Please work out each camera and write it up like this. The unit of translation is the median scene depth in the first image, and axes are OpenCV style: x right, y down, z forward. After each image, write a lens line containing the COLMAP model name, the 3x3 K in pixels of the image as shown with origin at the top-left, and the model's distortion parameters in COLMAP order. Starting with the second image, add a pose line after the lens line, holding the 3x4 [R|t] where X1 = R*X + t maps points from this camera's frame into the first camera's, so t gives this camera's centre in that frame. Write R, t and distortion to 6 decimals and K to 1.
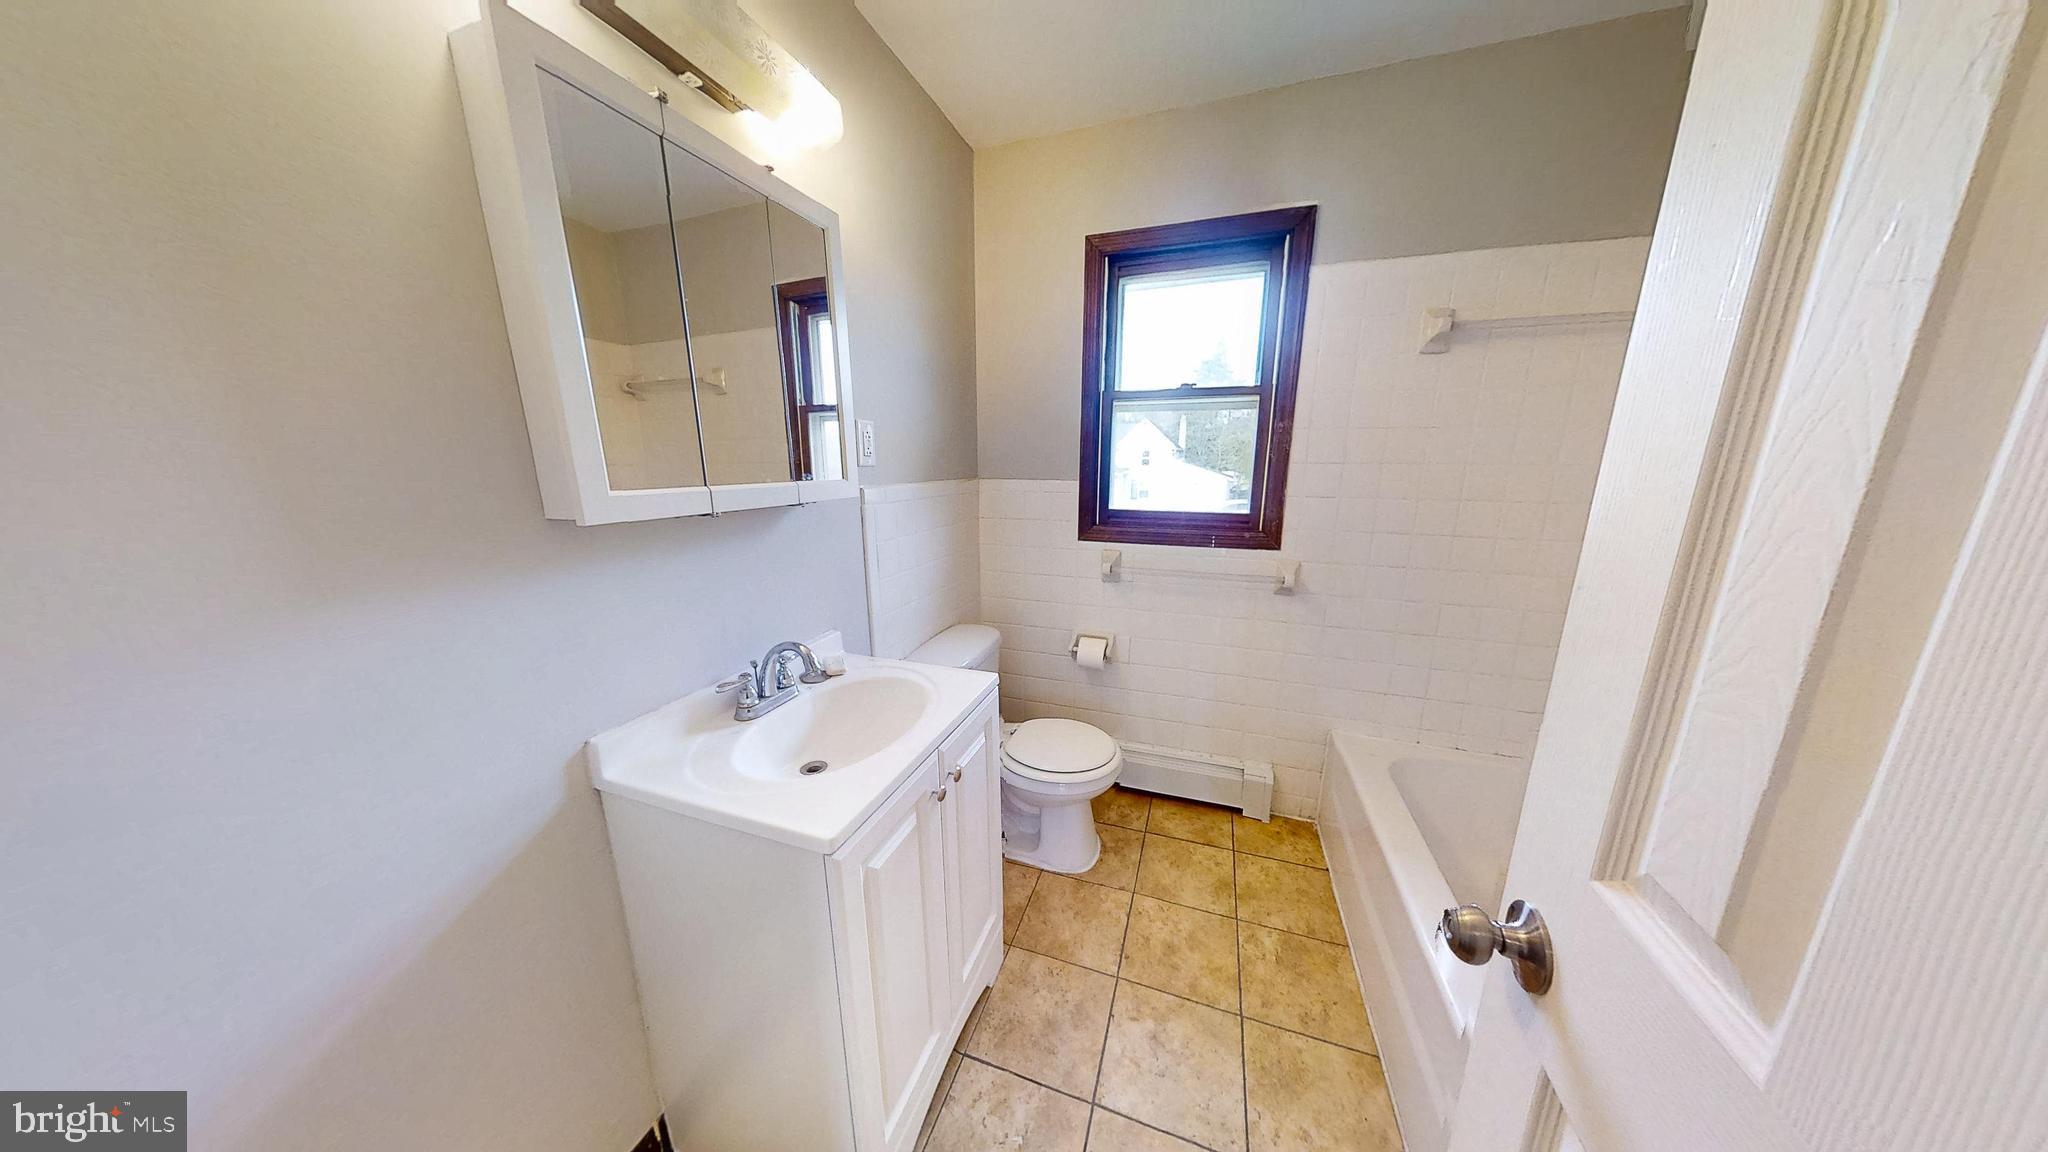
lens RADIAL K [[558.6, 0, 1016.8], [0, 558.6, 582.6], [0, 0, 1]] dist [0.000520, 0.000013]
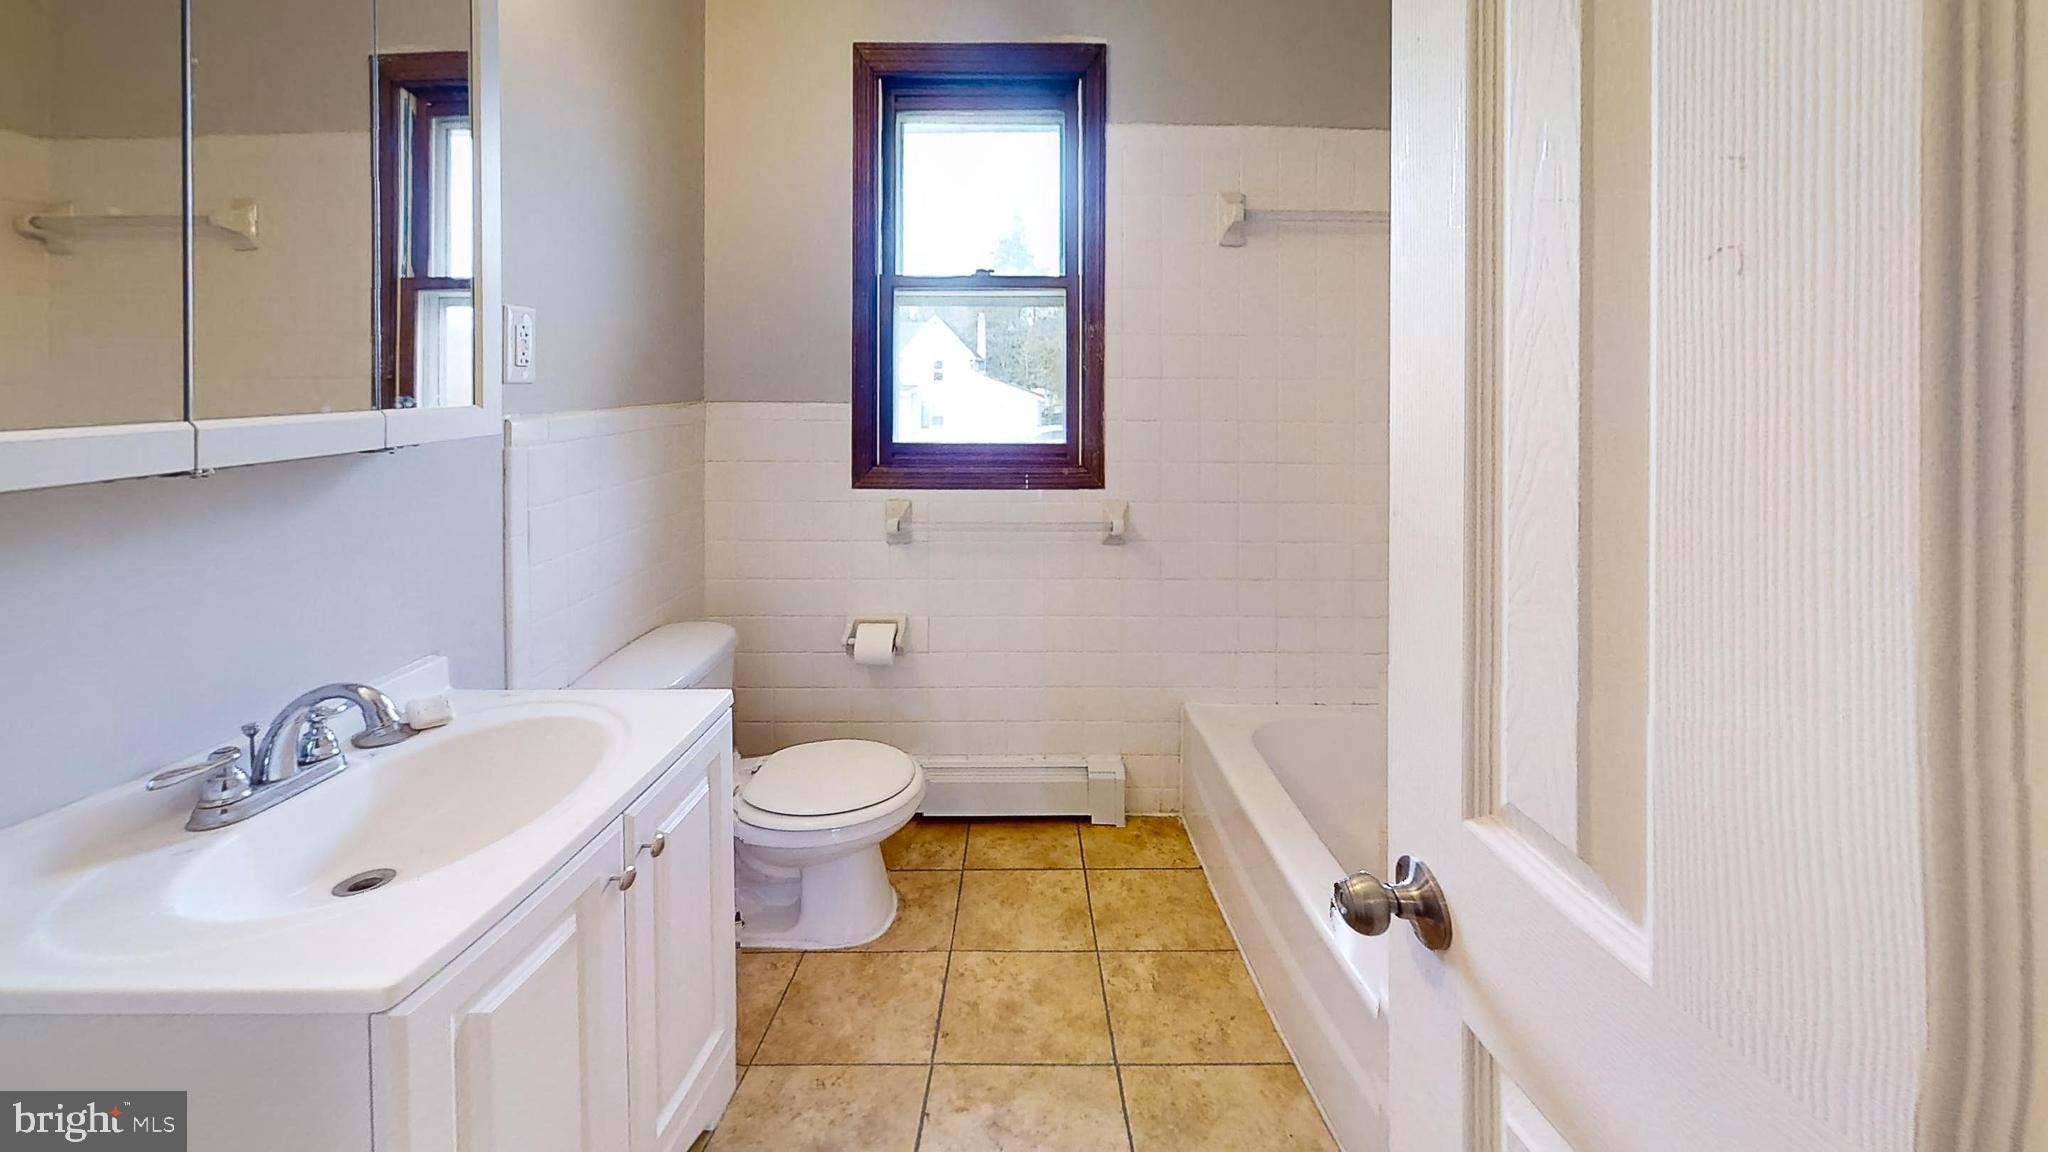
lens RADIAL K [[742.3, 0, 1031.7], [0, 742.3, 573.1], [0, 0, 1]] dist [0.000269, 0.000105]
pose [[0.940133, 0.003055, 0.340794, 0.000394], [0.072421, 0.975331, -0.208529, 0.303289], [-0.333024, 0.220725, 0.916720, 0.069236]]
